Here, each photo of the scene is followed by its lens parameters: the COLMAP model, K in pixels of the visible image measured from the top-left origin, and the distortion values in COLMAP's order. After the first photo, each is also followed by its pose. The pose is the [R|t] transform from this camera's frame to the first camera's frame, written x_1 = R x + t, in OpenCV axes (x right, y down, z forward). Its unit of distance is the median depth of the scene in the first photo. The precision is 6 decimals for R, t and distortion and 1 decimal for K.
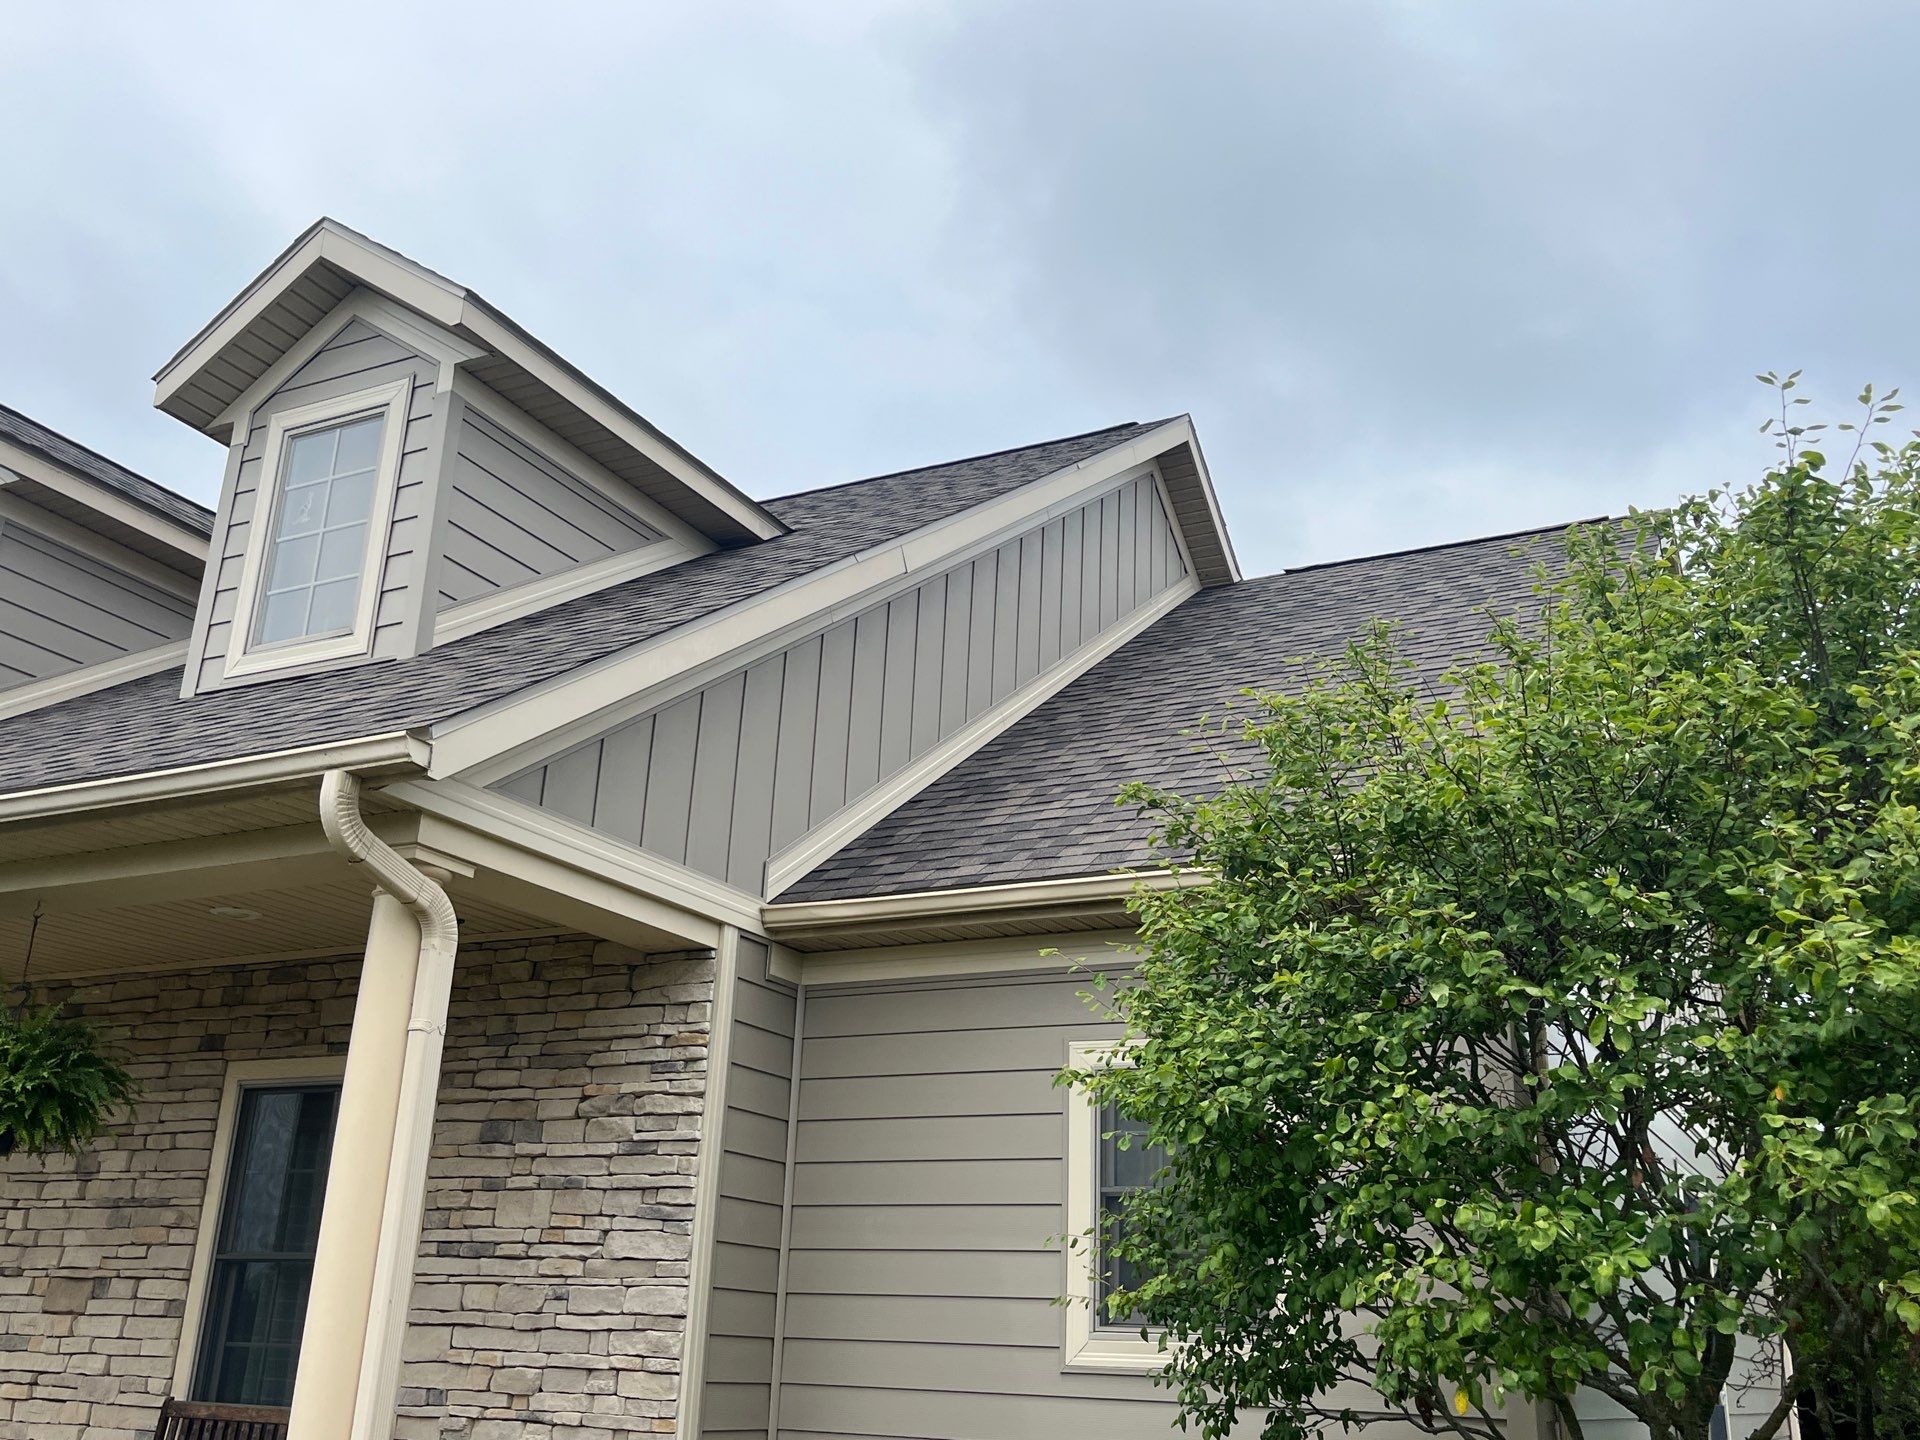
lens RADIAL K [[1801.1, 0, 963.7], [0, 1801.1, 720.7], [0, 0, 1]] dist [0.027836, 0.000000]
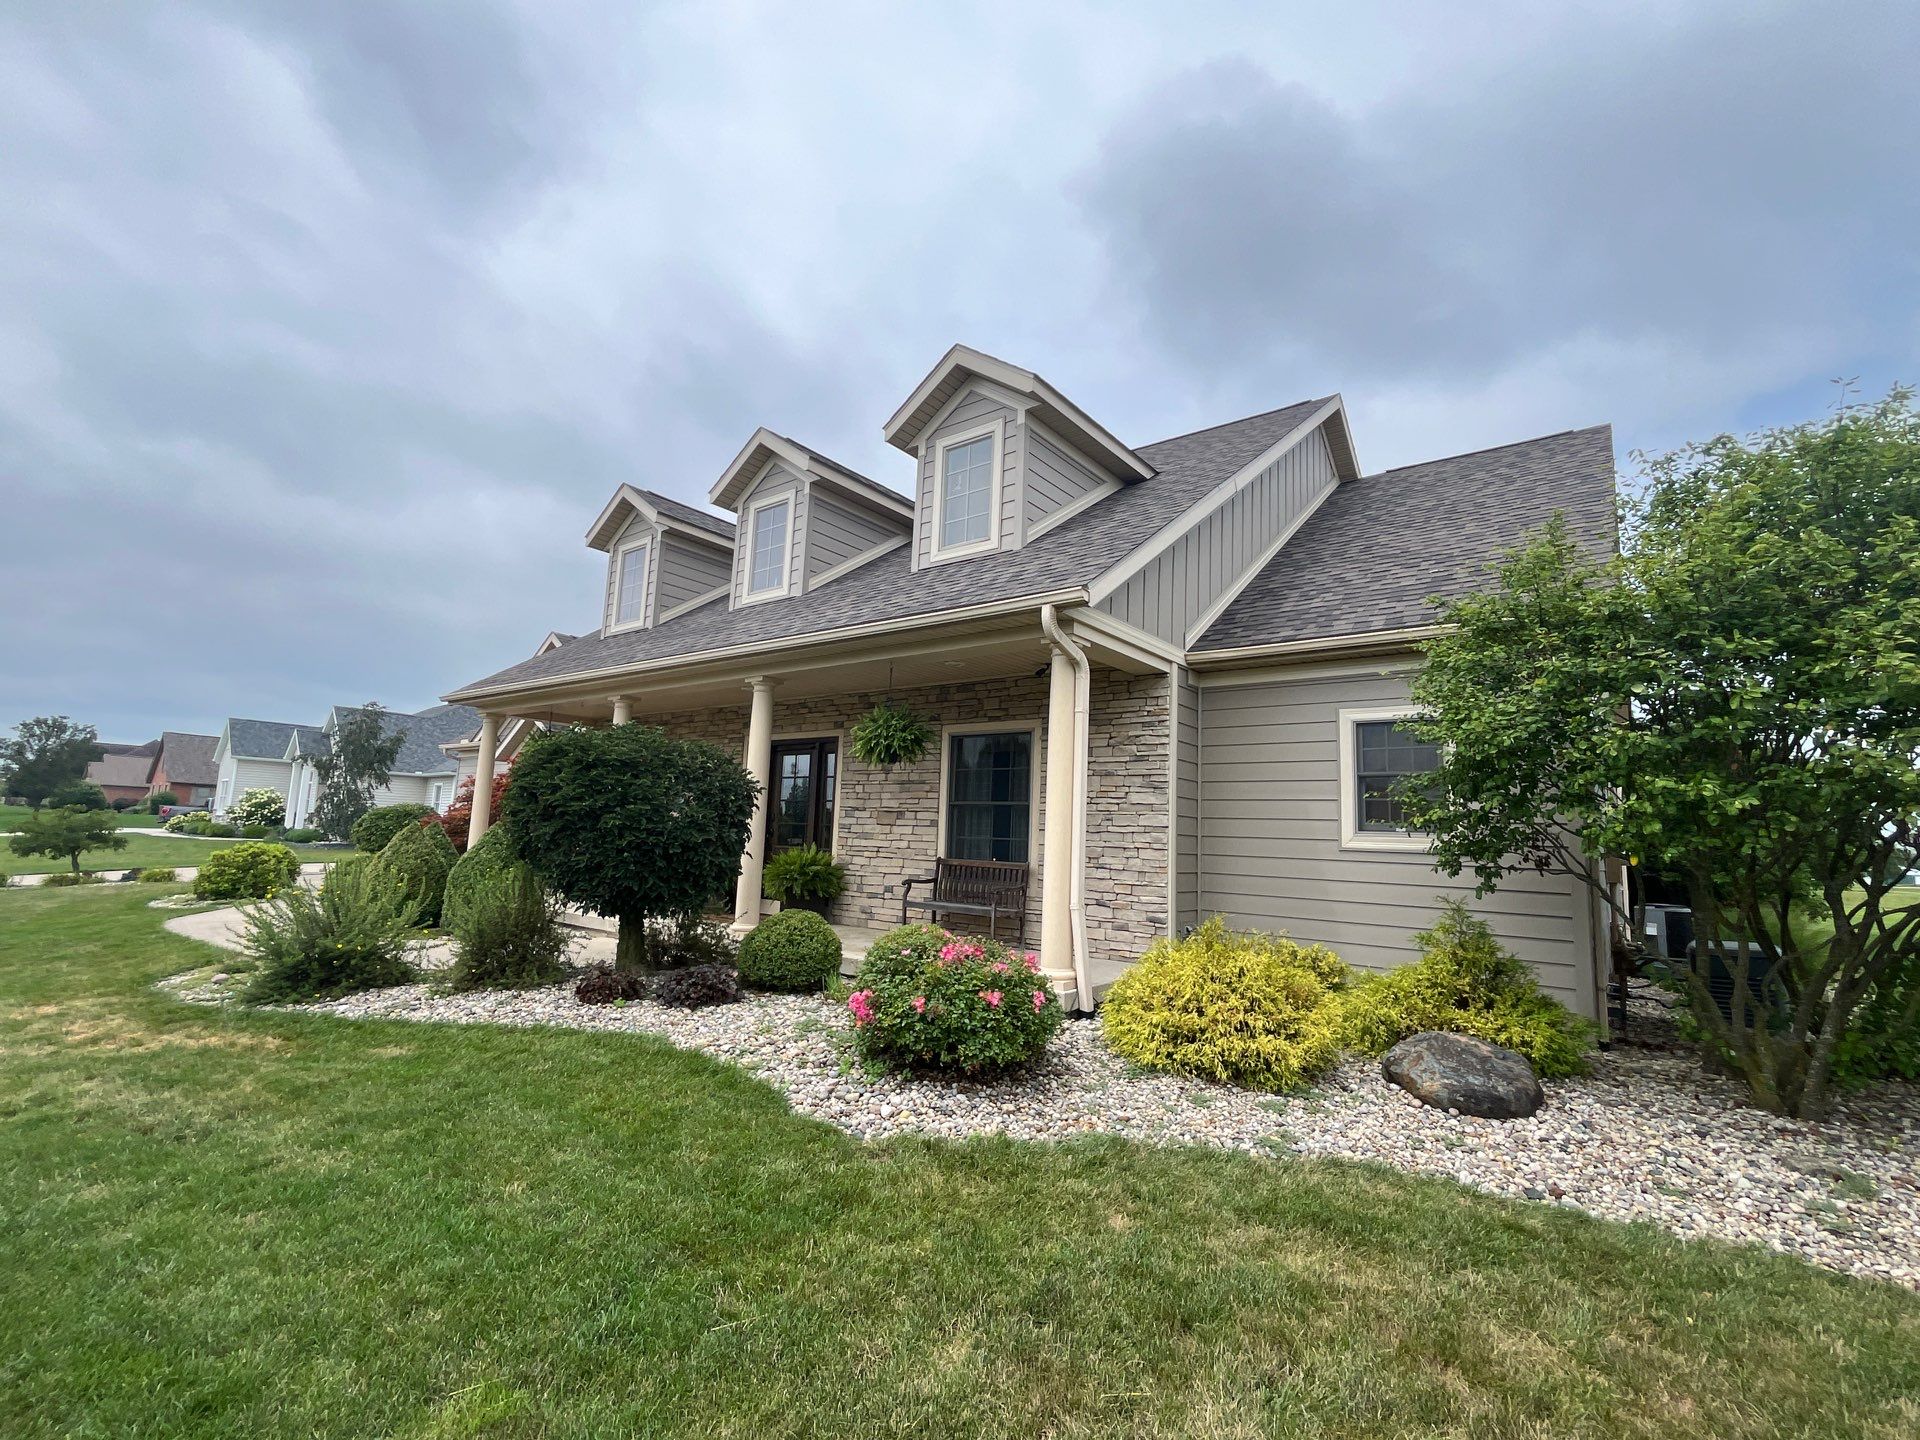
lens RADIAL K [[867.9, 0, 951.3], [0, 867.9, 728.0], [0, 0, 1]] dist [-0.004001, -0.000187]
pose [[0.979502, -0.020022, -0.200435, -0.171852], [0.059083, 0.979840, 0.190850, -0.027000], [0.192573, -0.198780, 0.960938, -0.103744]]
